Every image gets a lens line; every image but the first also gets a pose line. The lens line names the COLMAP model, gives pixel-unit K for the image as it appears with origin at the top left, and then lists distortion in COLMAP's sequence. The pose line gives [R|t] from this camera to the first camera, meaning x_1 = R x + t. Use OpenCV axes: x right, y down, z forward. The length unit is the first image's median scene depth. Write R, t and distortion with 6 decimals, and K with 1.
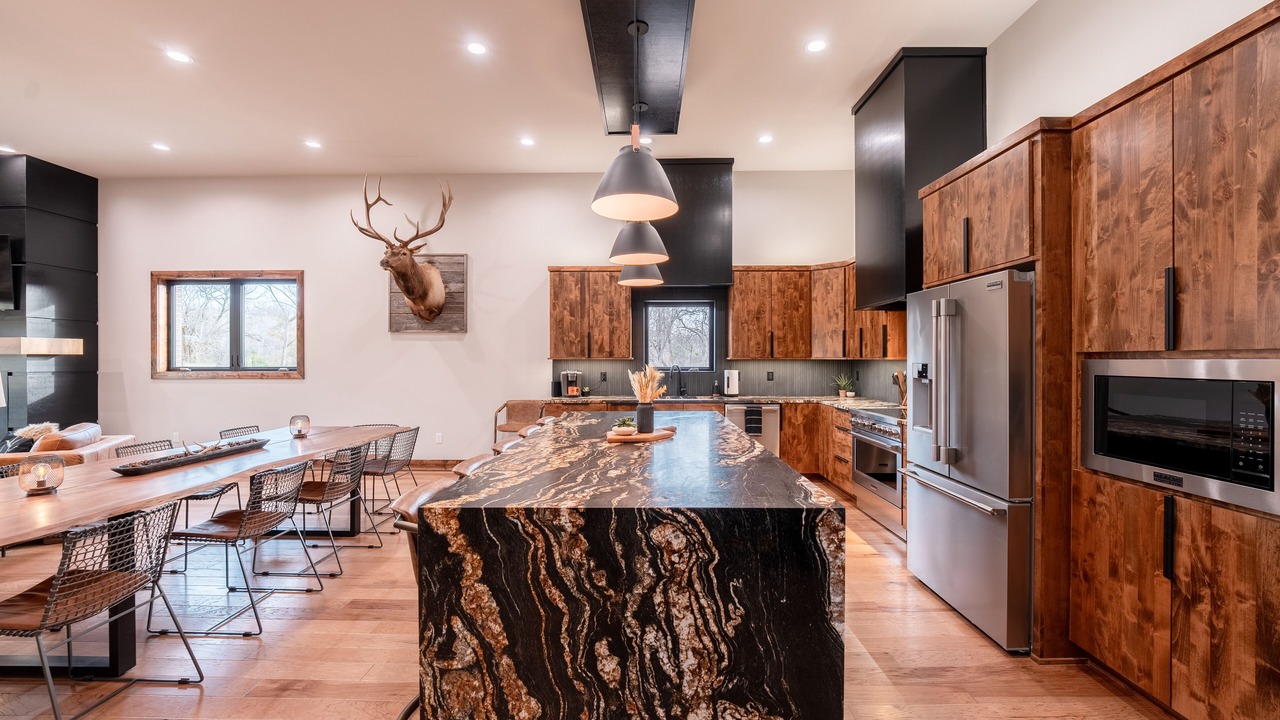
lens RADIAL K [[517.0, 0, 637.4], [0, 517.0, 360.3], [0, 0, 1]] dist [-0.019676, 0.004142]
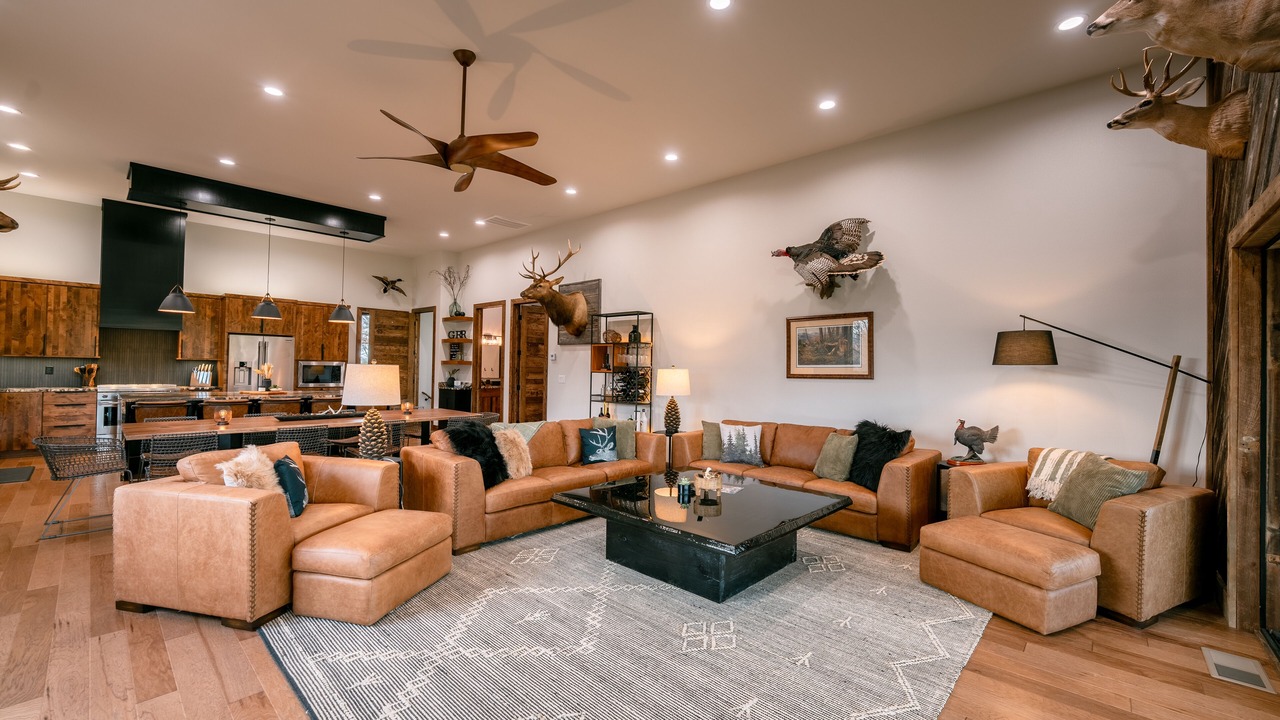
lens RADIAL K [[517.0, 0, 637.4], [0, 517.0, 360.3], [0, 0, 1]] dist [-0.019676, 0.004142]
pose [[-0.743094, -0.000942, 0.669186, -3.803137], [-0.014175, 0.999797, -0.014333, 0.010389], [-0.669037, -0.020137, -0.742956, 2.166030]]
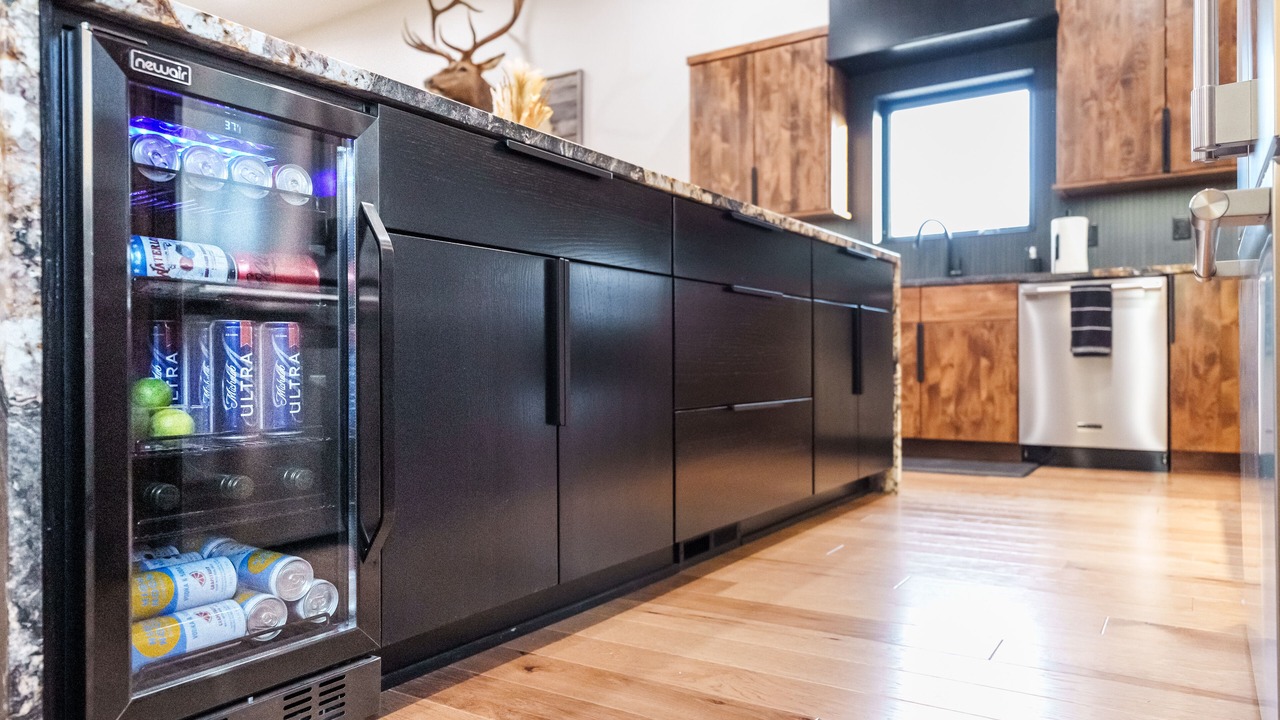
lens RADIAL K [[840.7, 0, 639.4], [0, 840.7, 358.6], [0, 0, 1]] dist [0.013953, -0.001345]
pose [[0.848043, -0.002208, -0.529923, 0.679403], [0.000670, 0.999995, -0.003095, 0.370591], [0.529927, 0.002270, 0.848040, 0.570957]]
